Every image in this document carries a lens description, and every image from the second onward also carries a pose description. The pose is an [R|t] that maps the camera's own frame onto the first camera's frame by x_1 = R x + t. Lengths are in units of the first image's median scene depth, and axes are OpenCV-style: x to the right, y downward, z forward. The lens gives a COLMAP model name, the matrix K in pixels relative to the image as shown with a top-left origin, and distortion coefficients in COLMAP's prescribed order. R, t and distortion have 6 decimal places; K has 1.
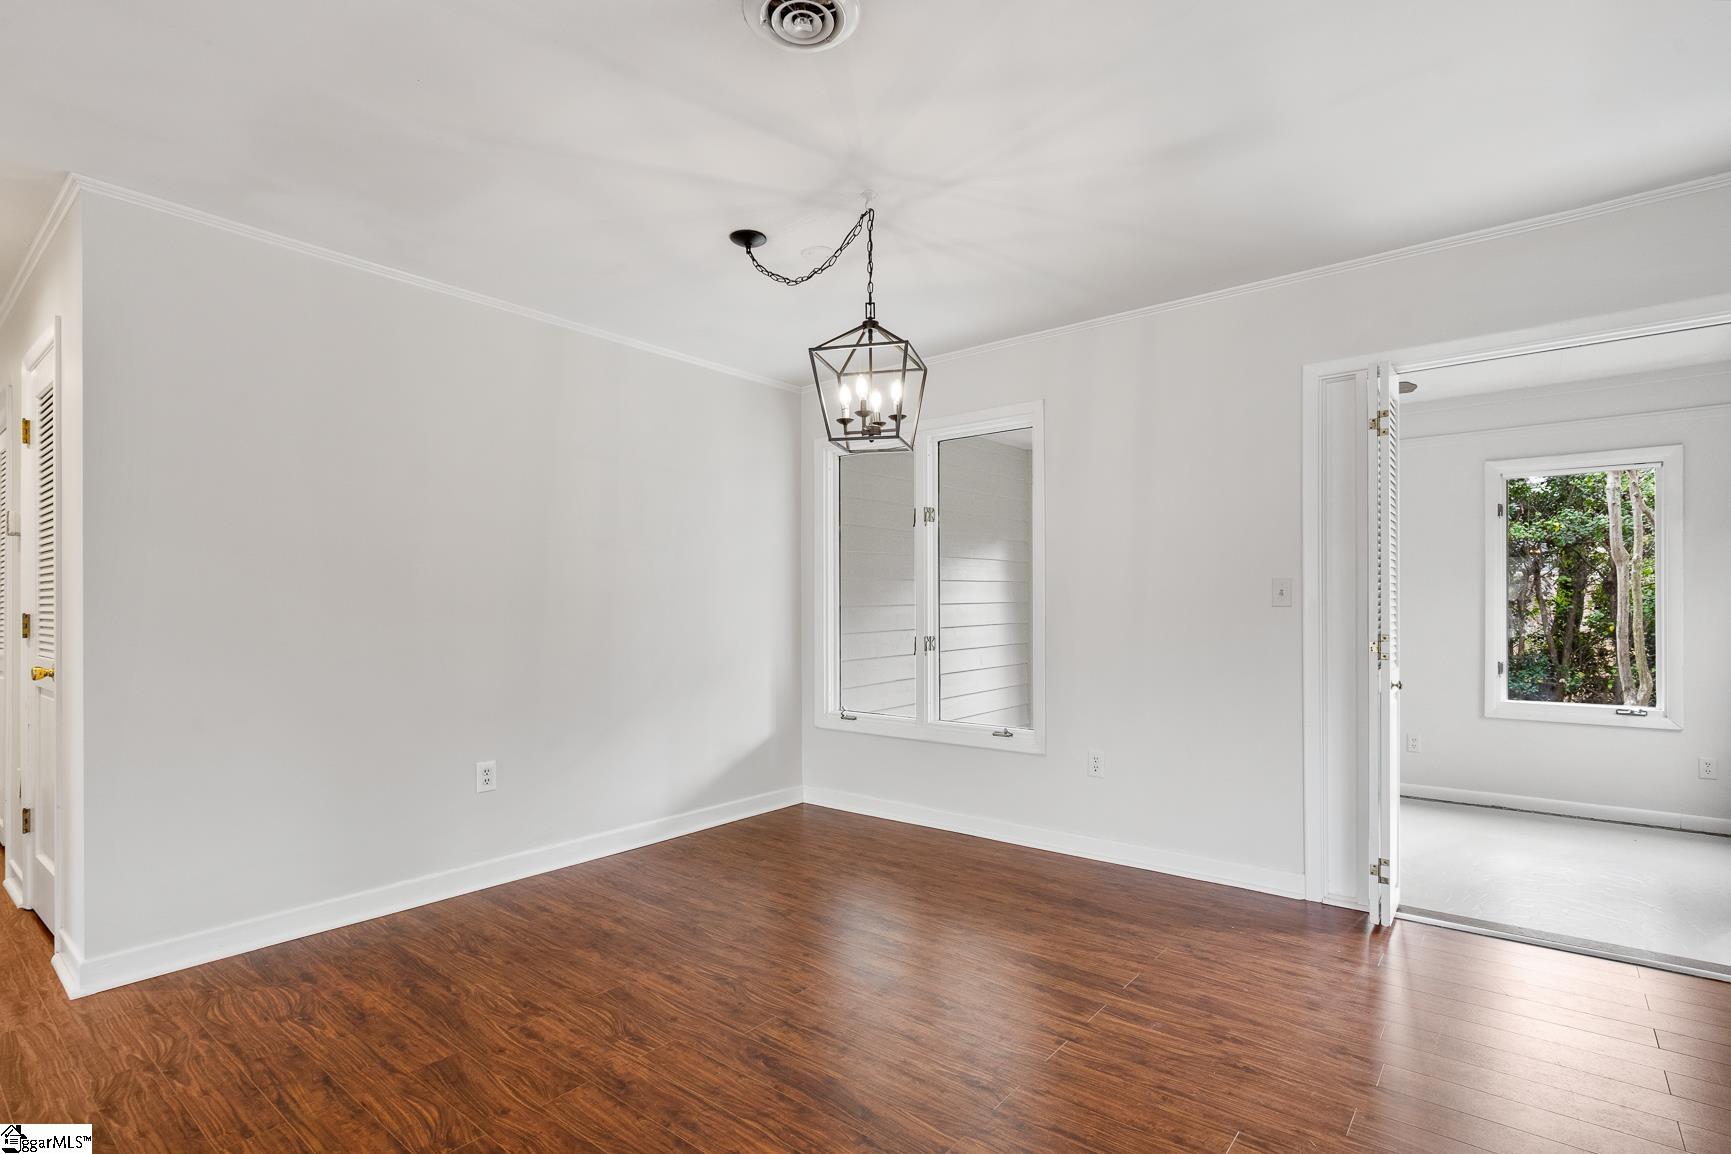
lens RADIAL K [[835.4, 0, 901.0], [0, 835.4, 604.7], [0, 0, 1]] dist [-0.001490, 0.001142]
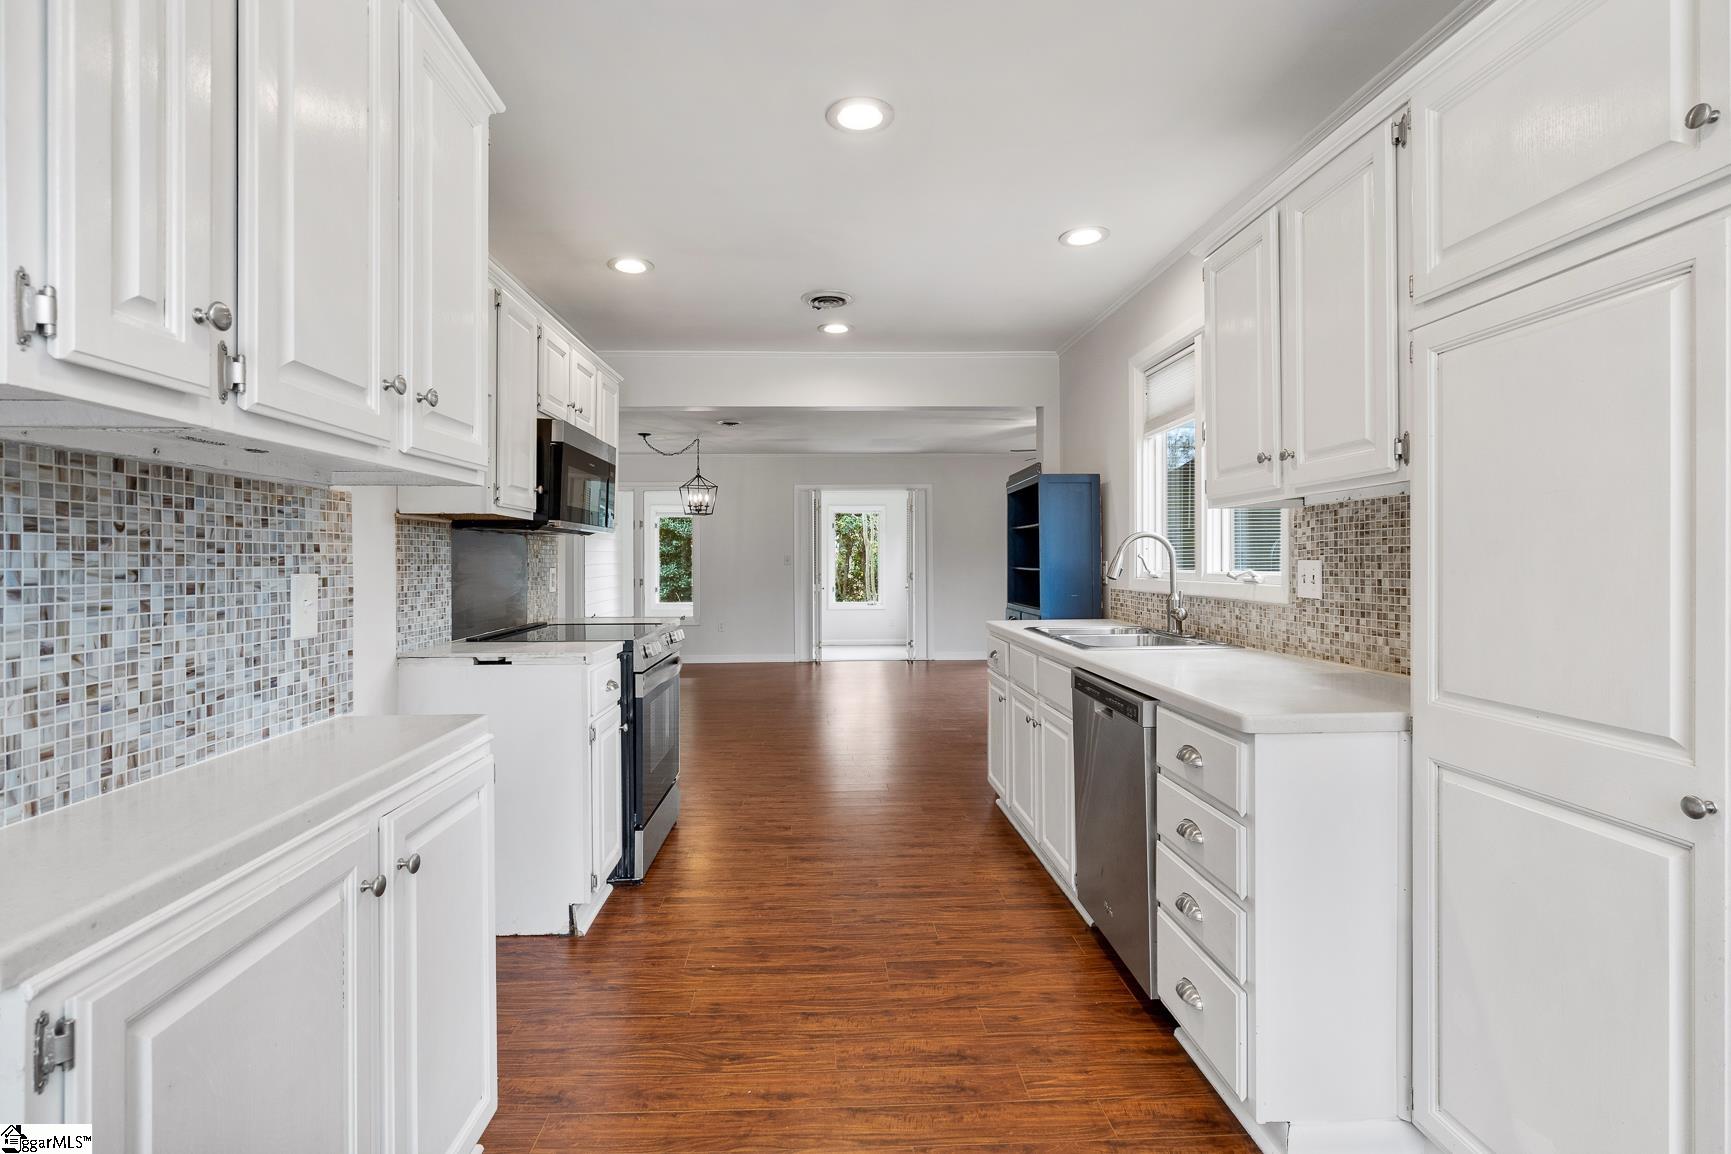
lens RADIAL K [[780.5, 0, 874.6], [0, 780.5, 561.8], [0, 0, 1]] dist [-0.015230, 0.003238]
pose [[0.741046, 0.001387, 0.671453, -1.239412], [-0.001517, 0.999999, -0.000392, -0.011639], [-0.671453, -0.000729, 0.741047, -1.318678]]
